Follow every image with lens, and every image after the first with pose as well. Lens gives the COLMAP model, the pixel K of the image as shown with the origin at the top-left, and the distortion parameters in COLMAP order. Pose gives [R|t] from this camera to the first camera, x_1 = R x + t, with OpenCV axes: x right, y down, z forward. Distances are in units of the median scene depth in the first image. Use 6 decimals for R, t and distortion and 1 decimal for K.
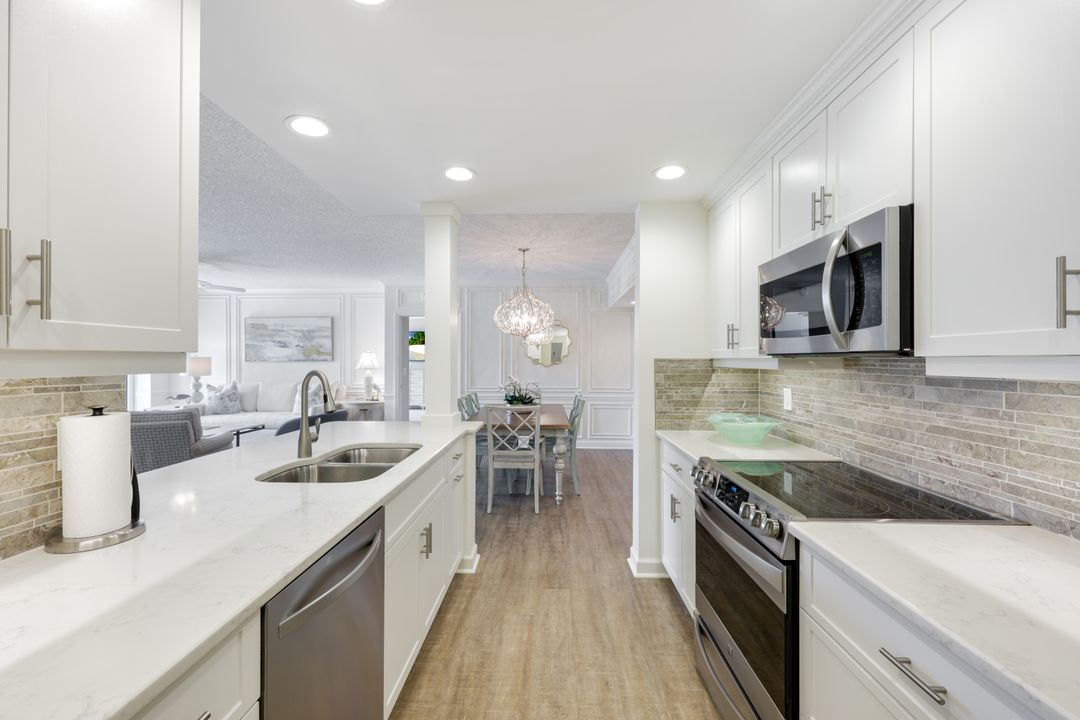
lens RADIAL K [[436.5, 0, 538.2], [0, 436.5, 358.6], [0, 0, 1]] dist [0.000983, 0.000454]
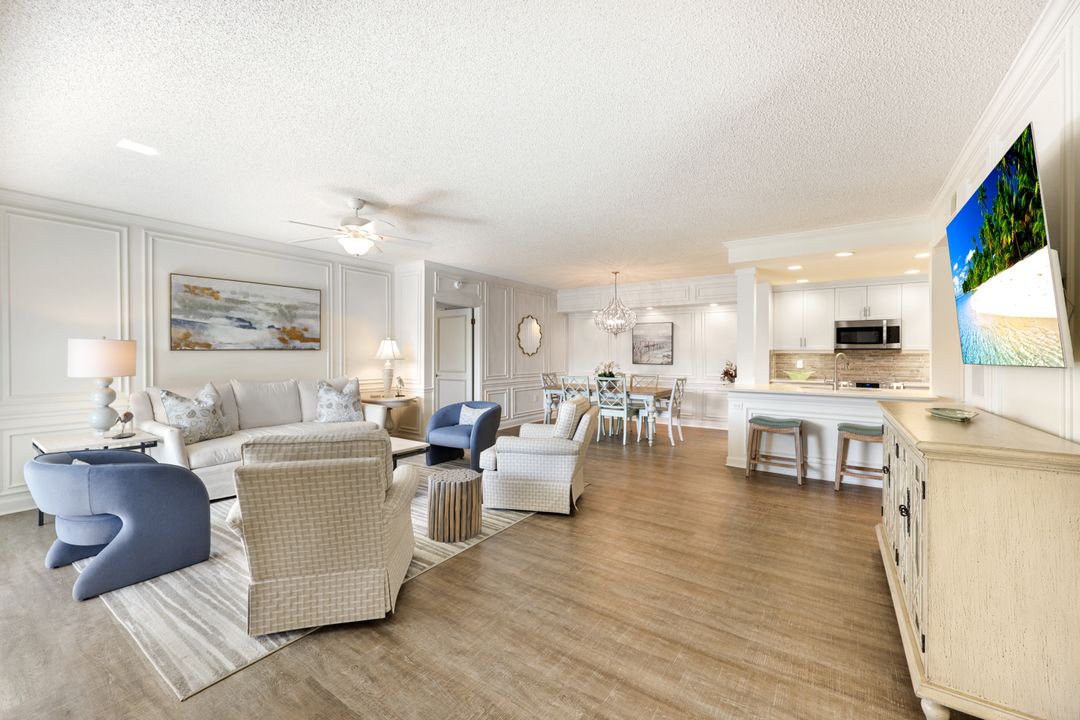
lens RADIAL K [[436.5, 0, 538.2], [0, 436.5, 358.6], [0, 0, 1]] dist [0.000983, 0.000454]
pose [[0.543187, -0.006303, 0.839588, -2.613626], [-0.004628, 0.999934, 0.010501, 0.030722], [-0.839599, -0.009590, 0.543122, 0.830344]]
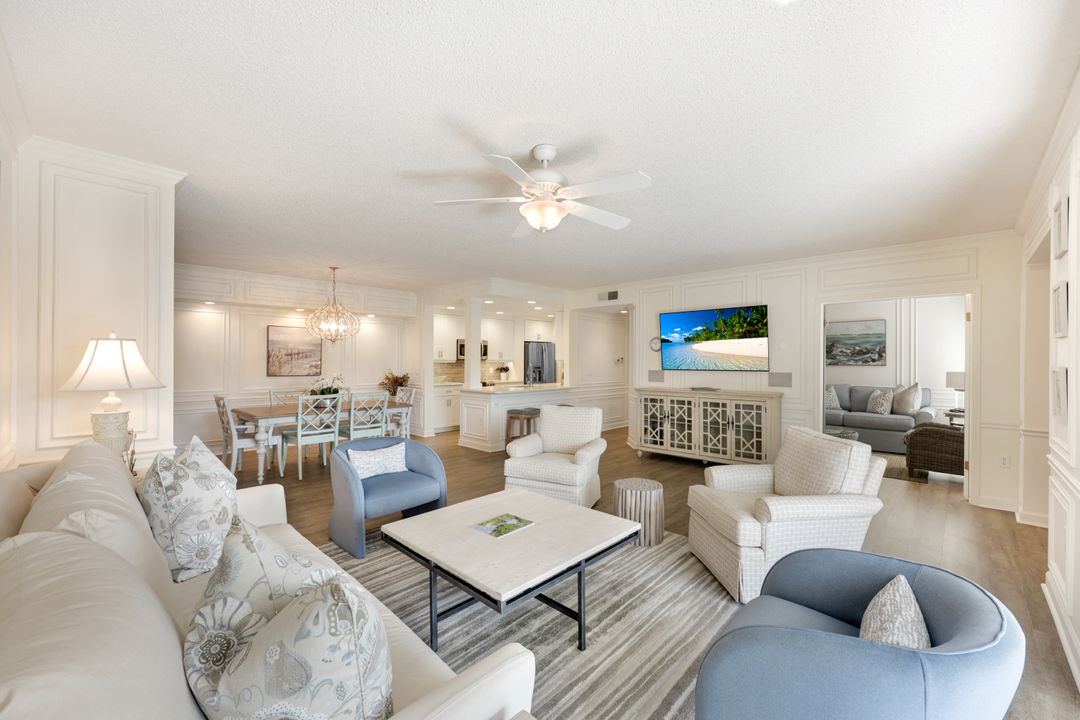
lens RADIAL K [[436.5, 0, 538.2], [0, 436.5, 358.6], [0, 0, 1]] dist [0.000983, 0.000454]
pose [[-0.724919, 0.002726, 0.688829, -2.424389], [-0.002476, 0.999975, -0.006563, 0.008369], [-0.688829, -0.006463, -0.724895, 2.808450]]
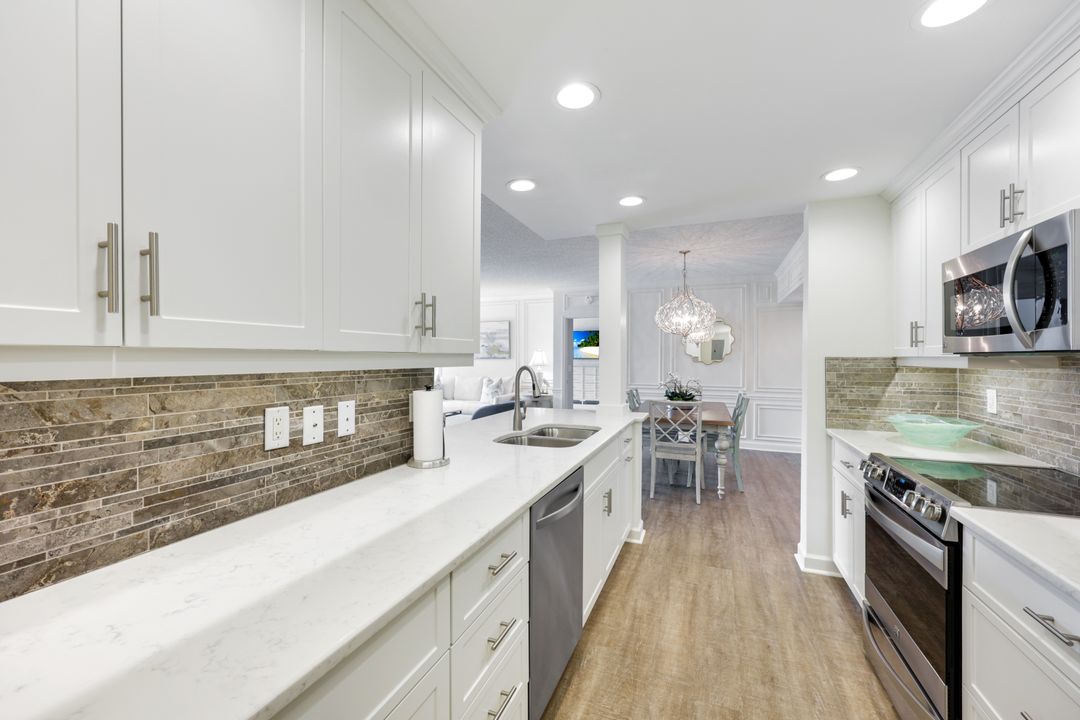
lens RADIAL K [[436.5, 0, 538.2], [0, 436.5, 358.6], [0, 0, 1]] dist [0.000983, 0.000454]
pose [[0.940244, 0.001503, -0.340497, -0.013425], [0.000162, 0.999988, 0.004860, -0.001395], [0.340500, -0.004624, 0.940233, -0.194637]]
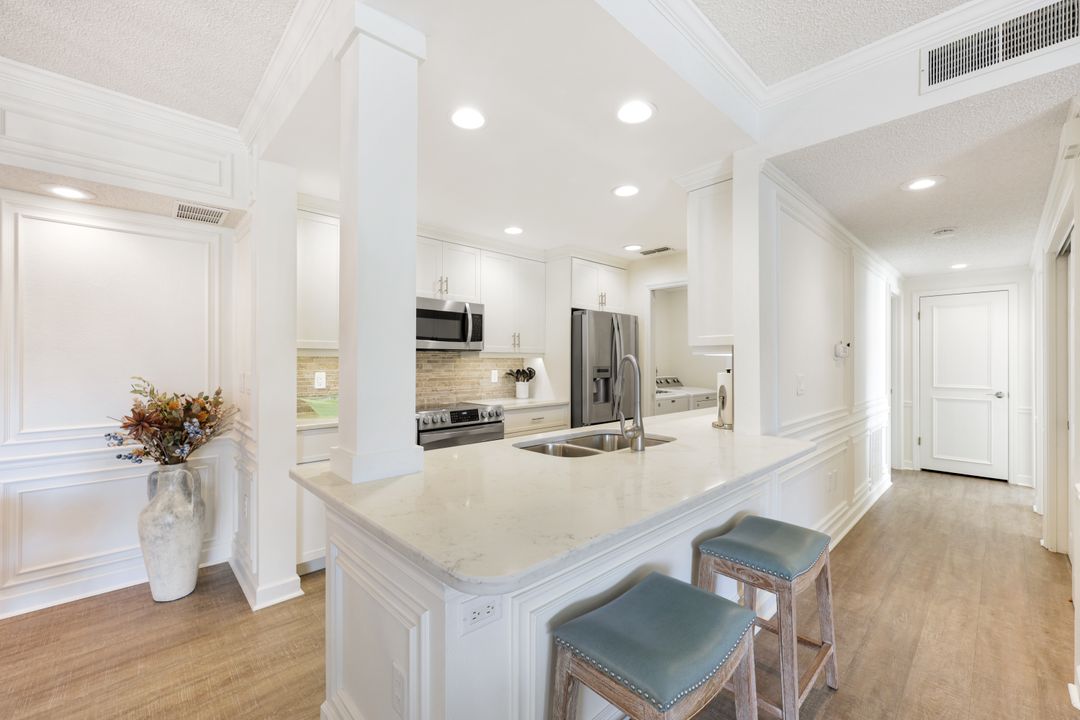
lens RADIAL K [[436.5, 0, 538.2], [0, 436.5, 358.6], [0, 0, 1]] dist [0.000983, 0.000454]
pose [[-0.705834, -0.003969, 0.708366, -0.795744], [-0.005786, 0.999983, -0.000162, 0.019662], [-0.708354, -0.004213, -0.705845, 1.380401]]
